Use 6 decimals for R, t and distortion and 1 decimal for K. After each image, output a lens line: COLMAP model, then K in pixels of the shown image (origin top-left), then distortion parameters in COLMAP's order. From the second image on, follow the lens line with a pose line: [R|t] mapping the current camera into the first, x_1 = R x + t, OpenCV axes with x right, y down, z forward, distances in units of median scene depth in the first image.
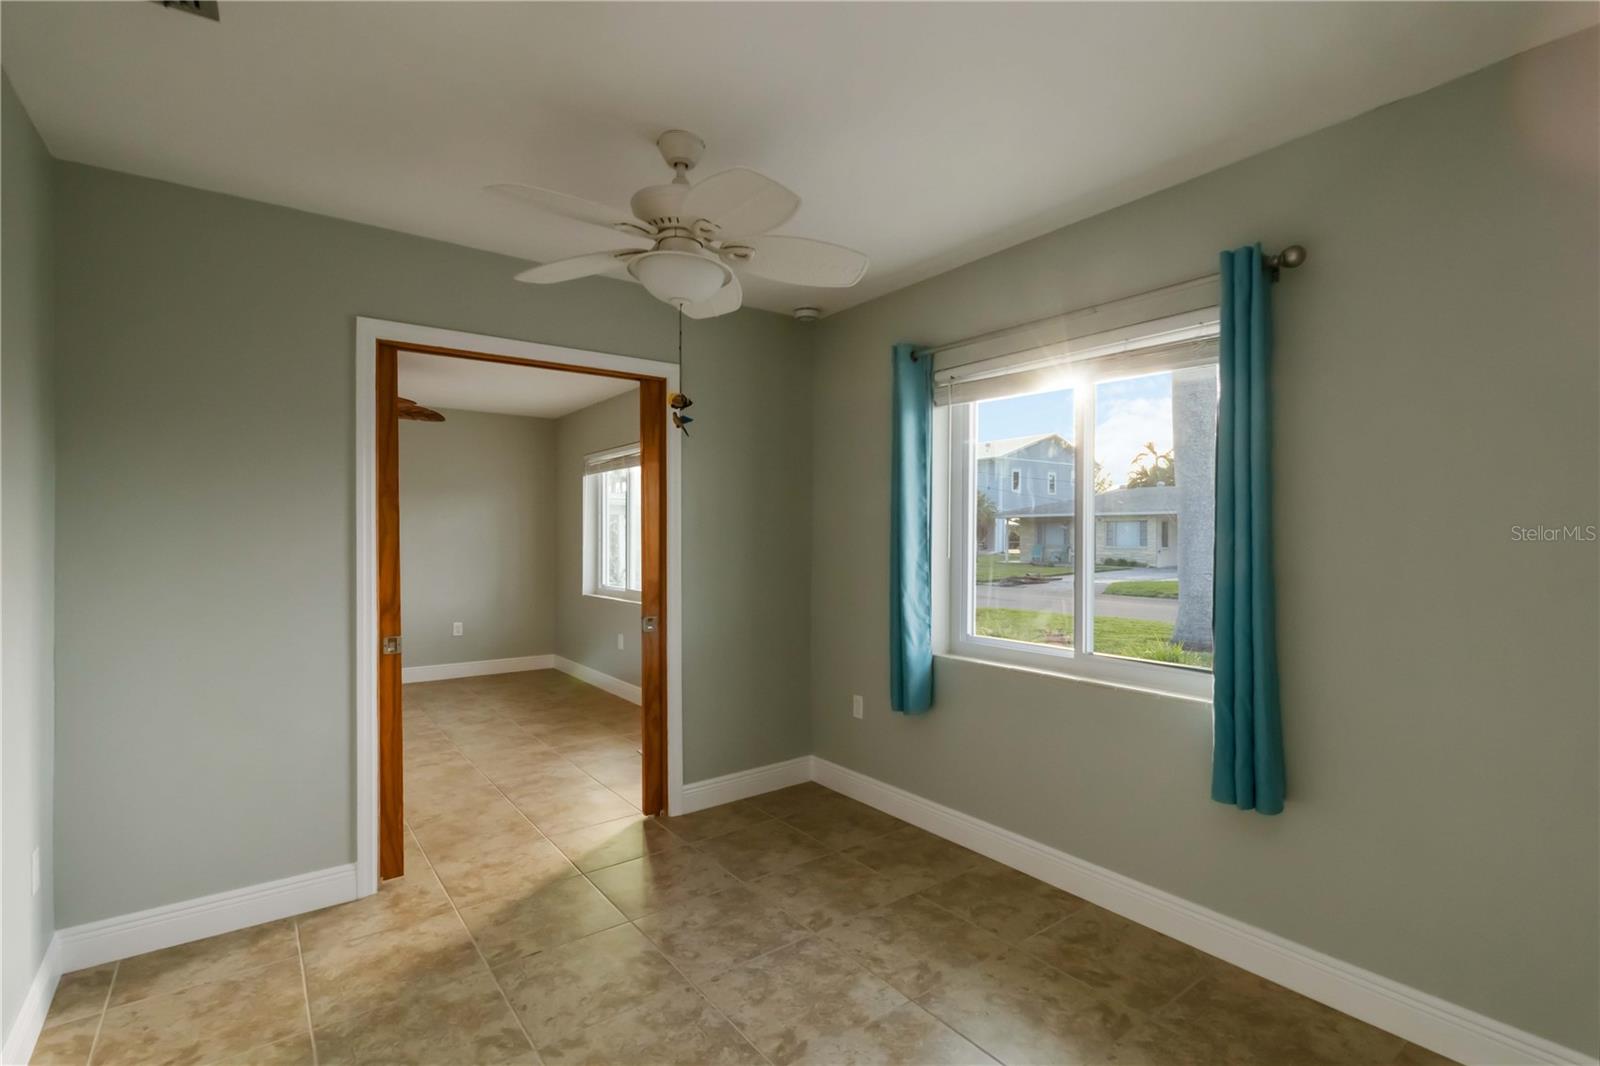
lens RADIAL K [[739.1, 0, 827.1], [0, 739.1, 533.9], [0, 0, 1]] dist [0.002150, -0.000198]
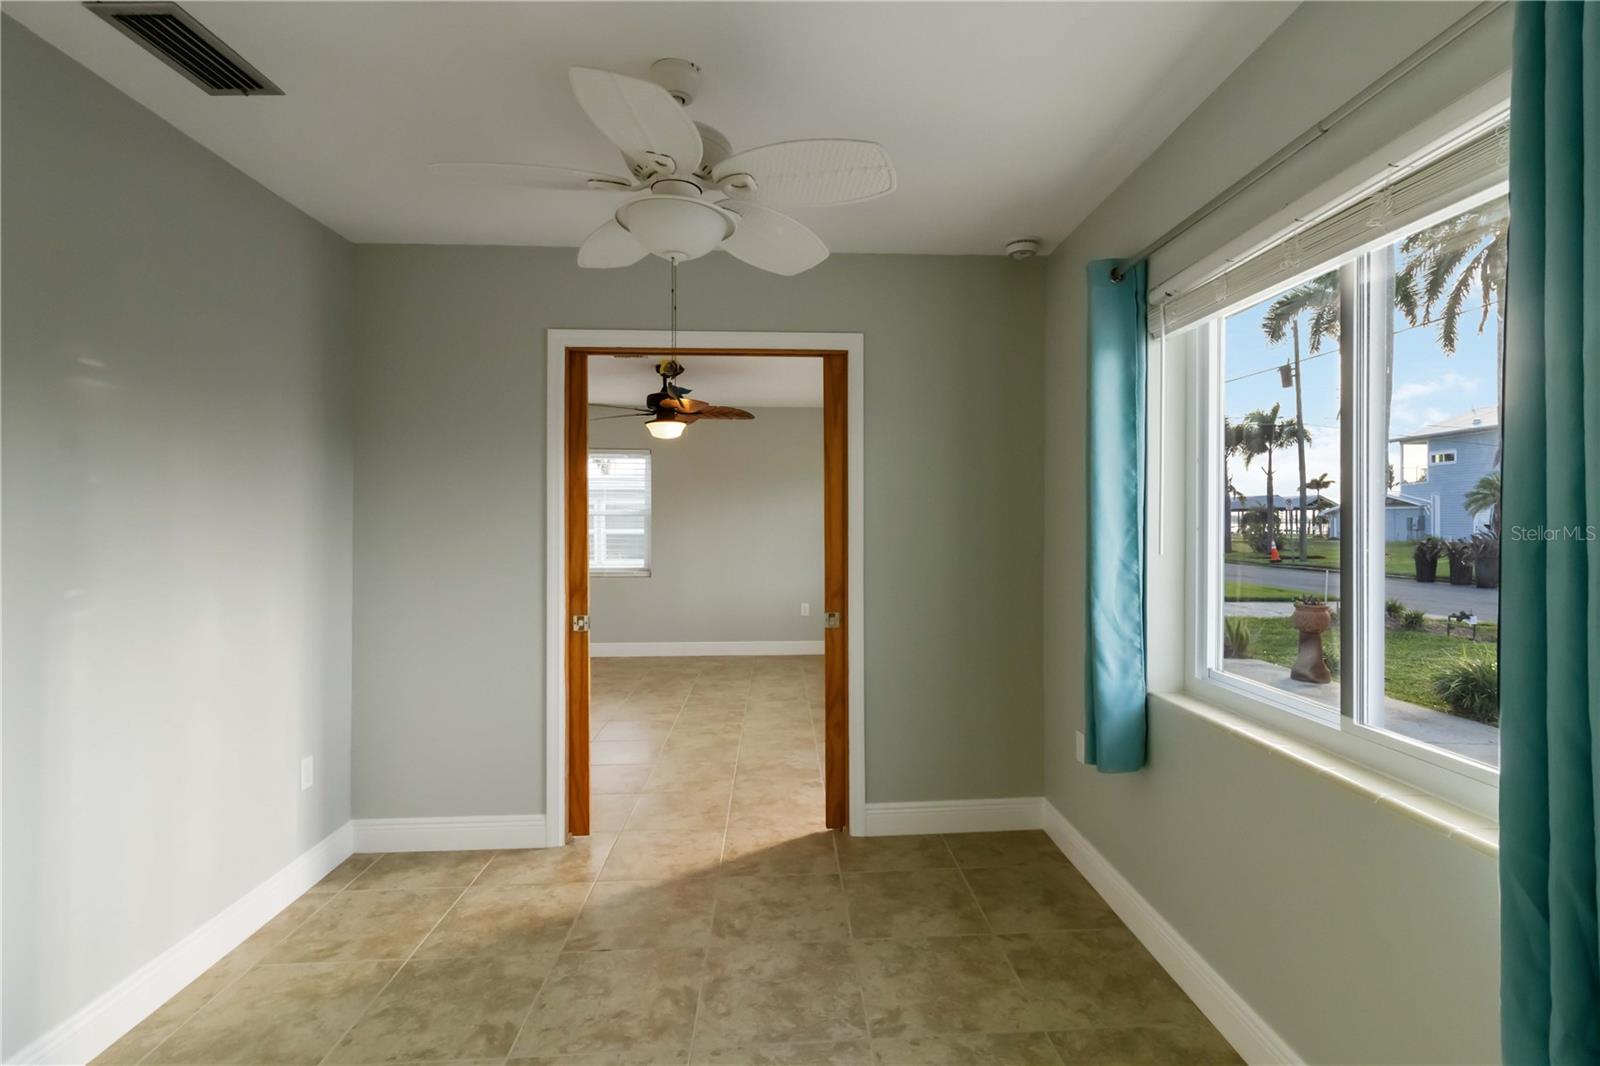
lens RADIAL K [[741.0, 0, 824.8], [0, 741.0, 514.7], [0, 0, 1]] dist [0.002667, 0.000438]
pose [[0.831467, -0.007019, -0.555529, 0.330397], [0.001470, 0.999944, -0.010435, 0.001458], [0.555572, 0.007859, 0.831431, 0.284886]]
